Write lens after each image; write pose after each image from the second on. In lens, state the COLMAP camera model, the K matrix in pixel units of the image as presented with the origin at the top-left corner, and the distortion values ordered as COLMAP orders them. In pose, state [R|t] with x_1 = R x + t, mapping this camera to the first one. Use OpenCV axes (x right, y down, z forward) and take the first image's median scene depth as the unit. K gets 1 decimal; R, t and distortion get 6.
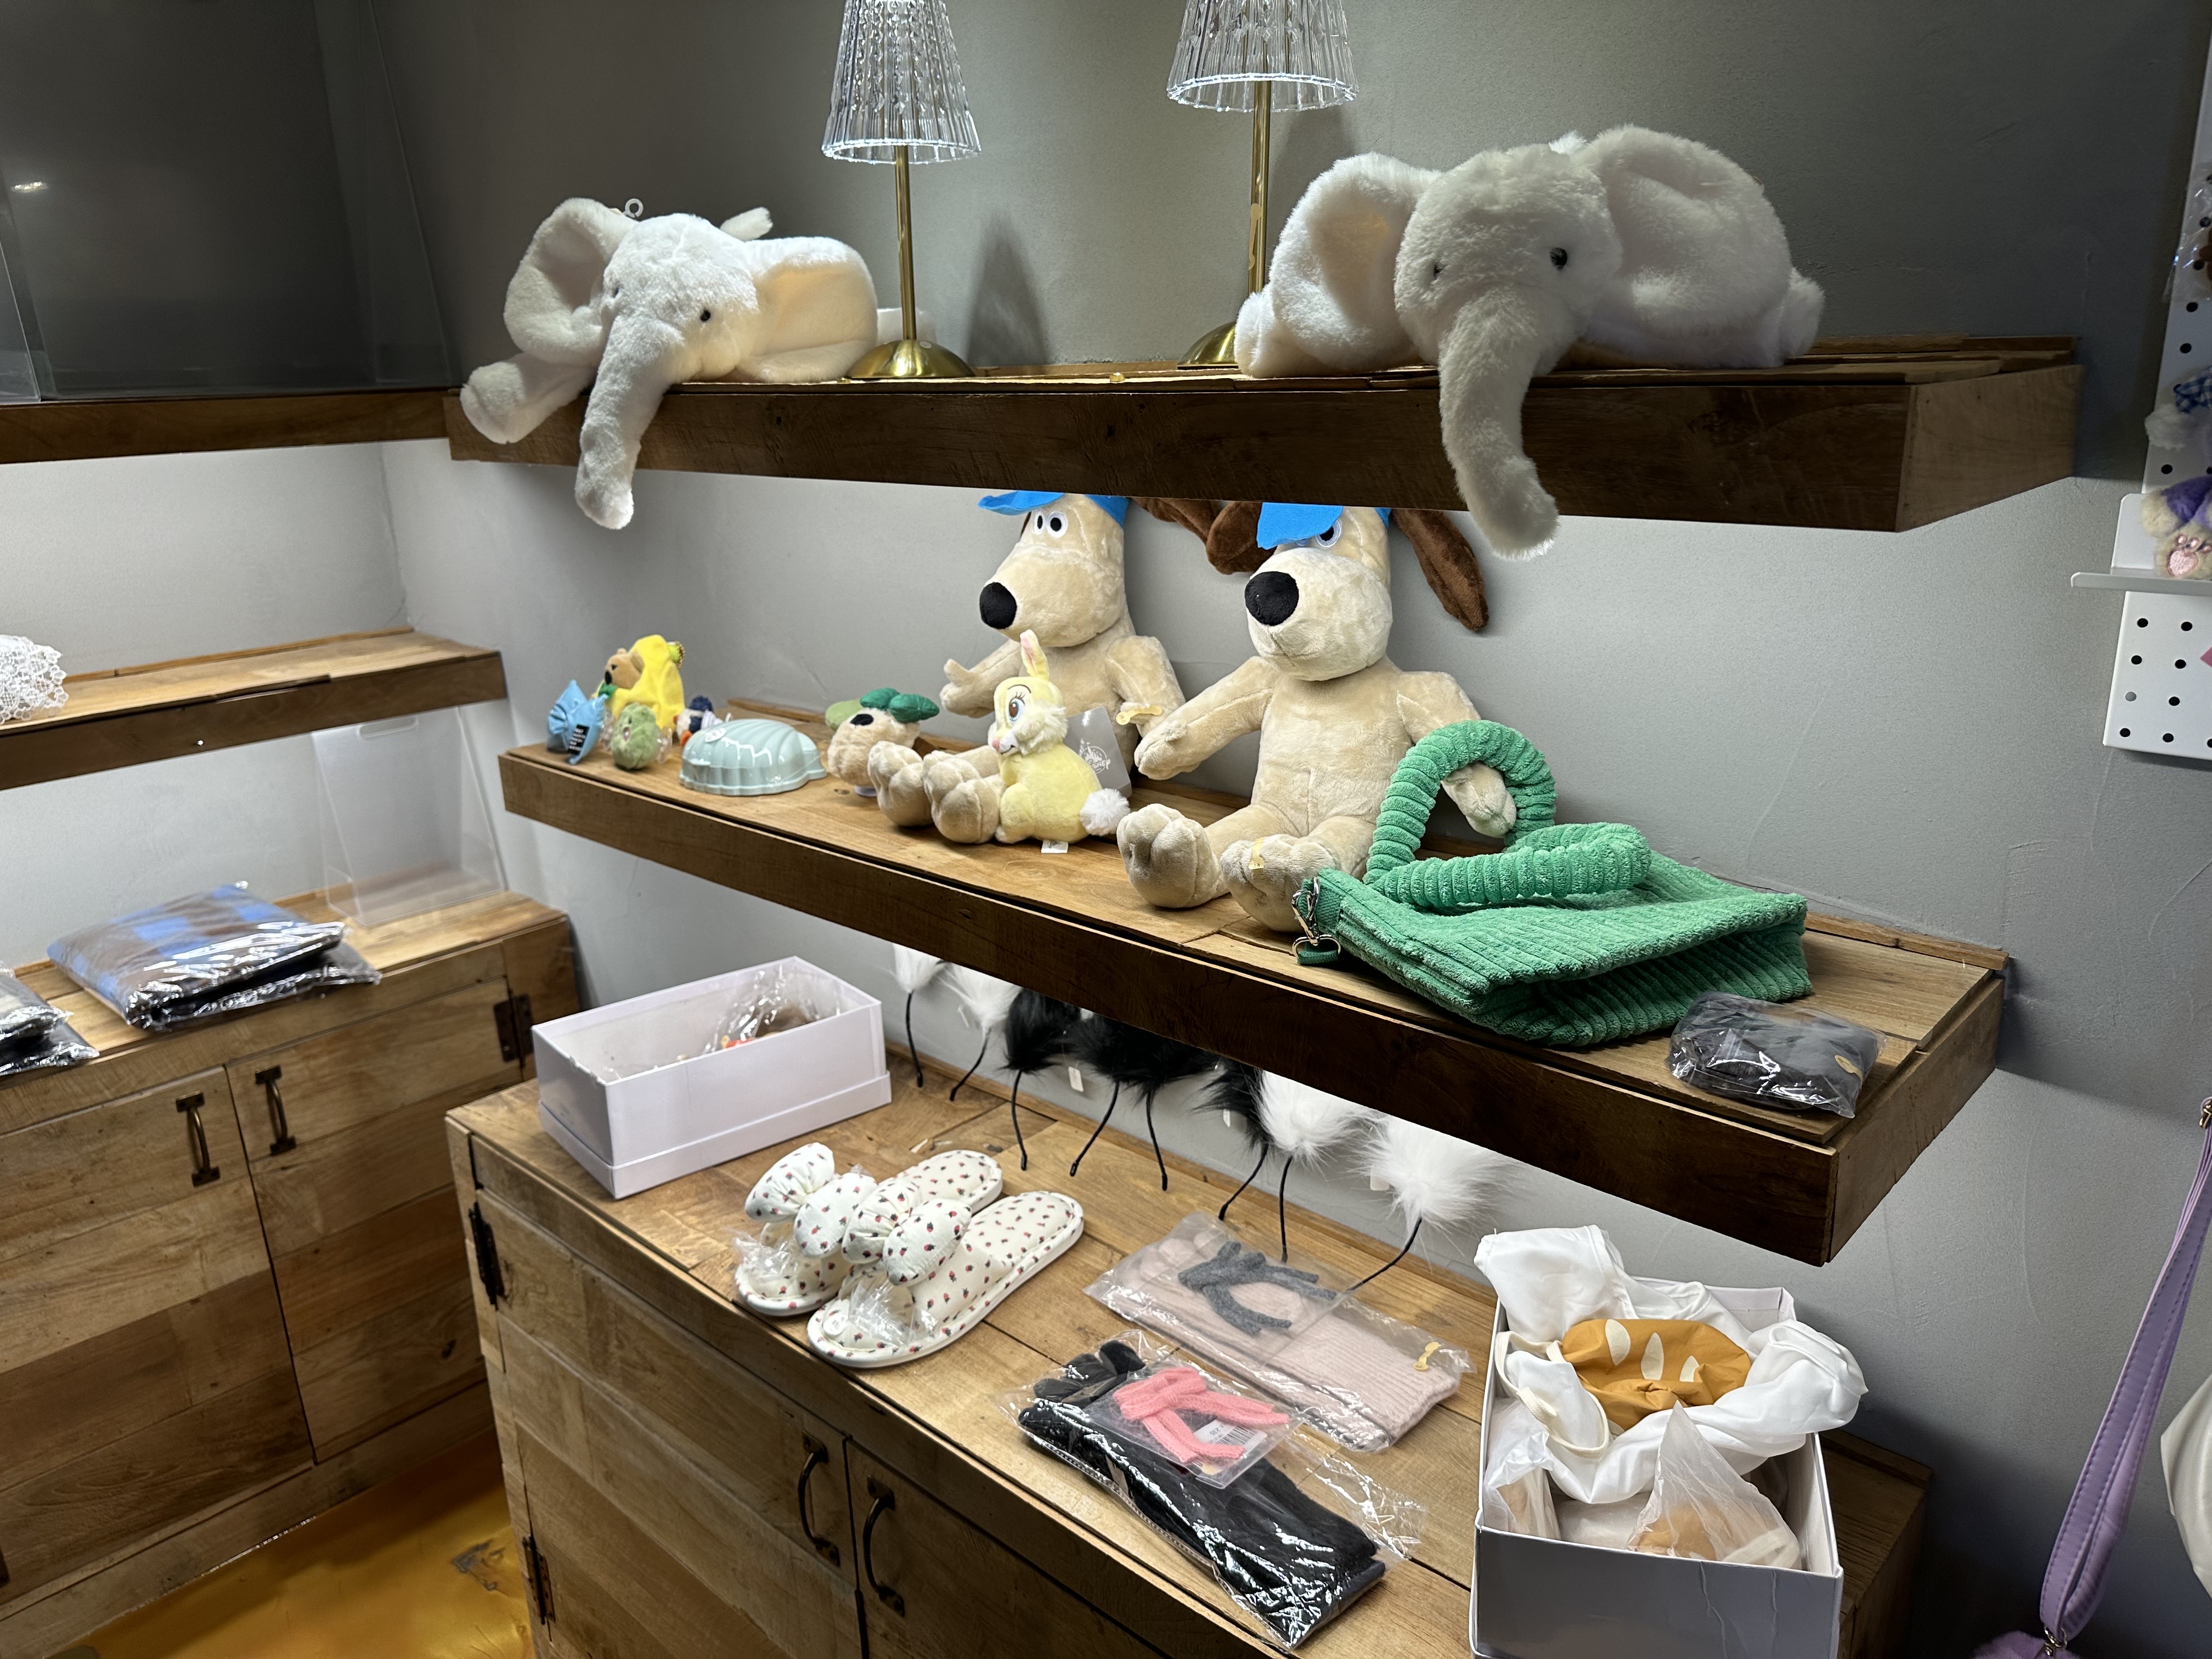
lens RADIAL K [[1566.2, 0, 1106.0], [0, 1566.2, 829.5], [0, 0, 1]] dist [-0.008318, -0.002456]
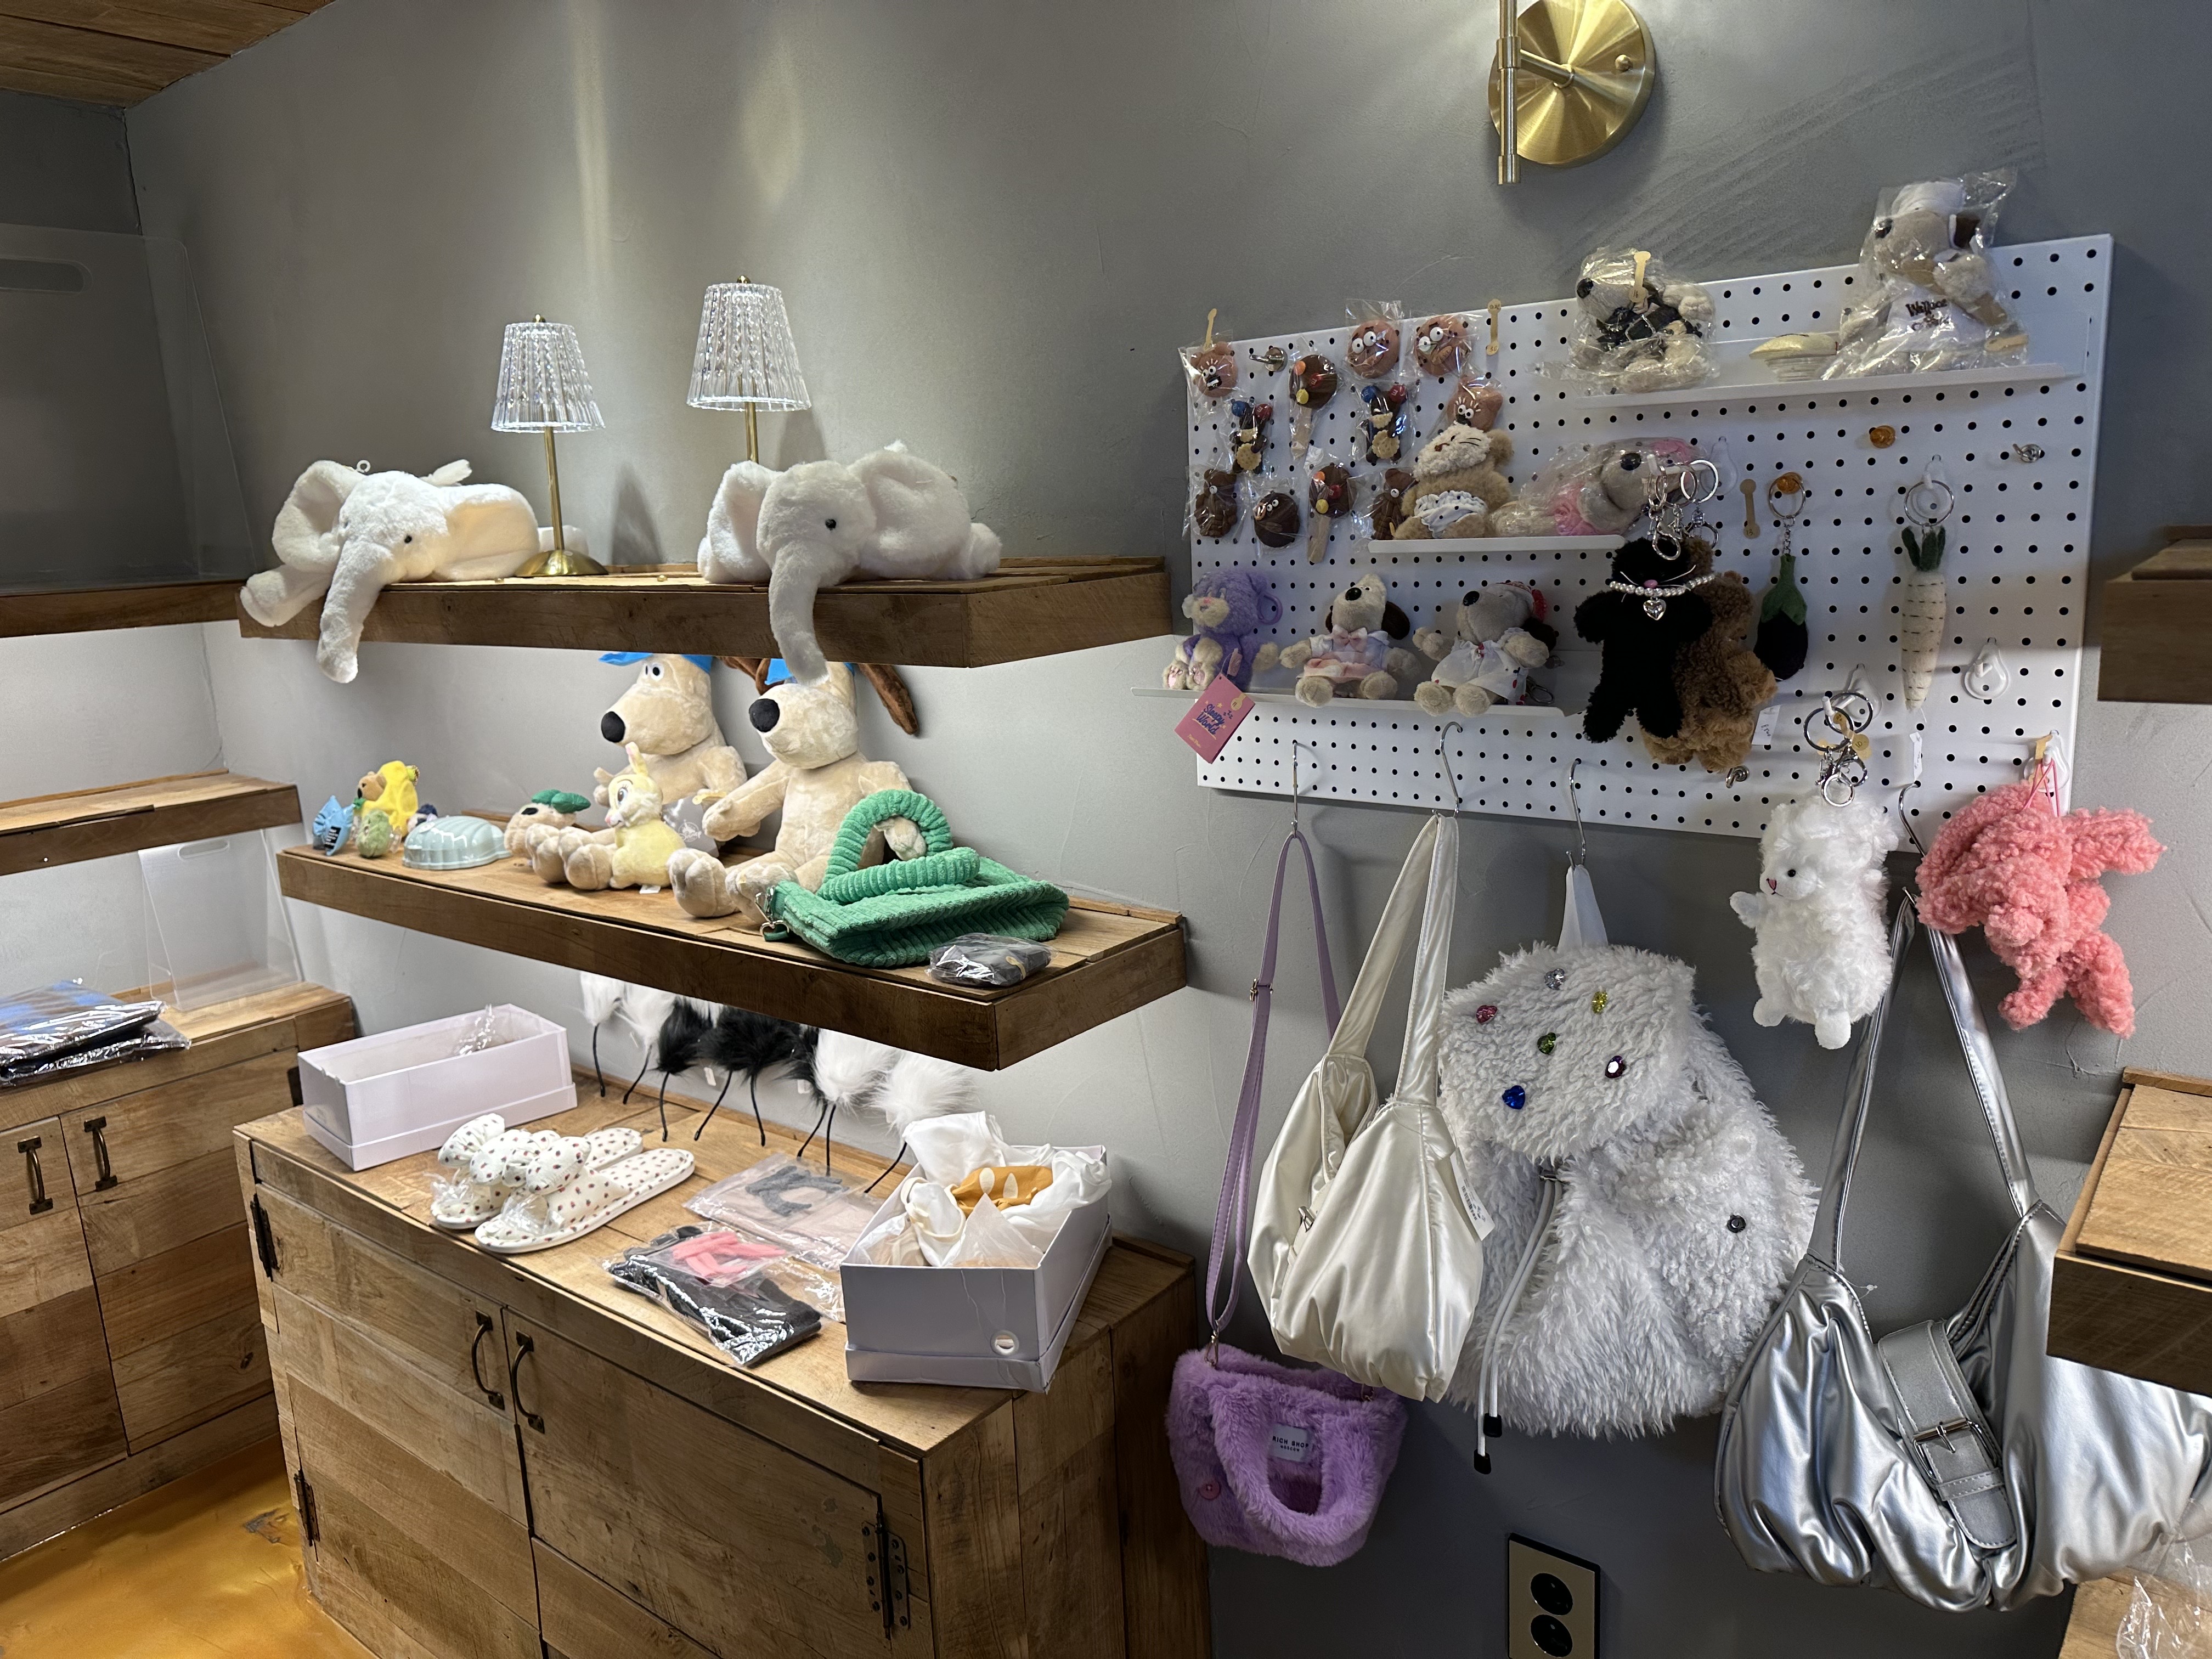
lens RADIAL K [[1566.2, 0, 1106.0], [0, 1566.2, 829.5], [0, 0, 1]] dist [-0.008318, -0.002456]
pose [[0.996965, -0.031009, 0.071405, 0.255196], [0.037844, 0.994618, -0.096450, 0.099423], [-0.068030, 0.098860, 0.992773, -0.430730]]
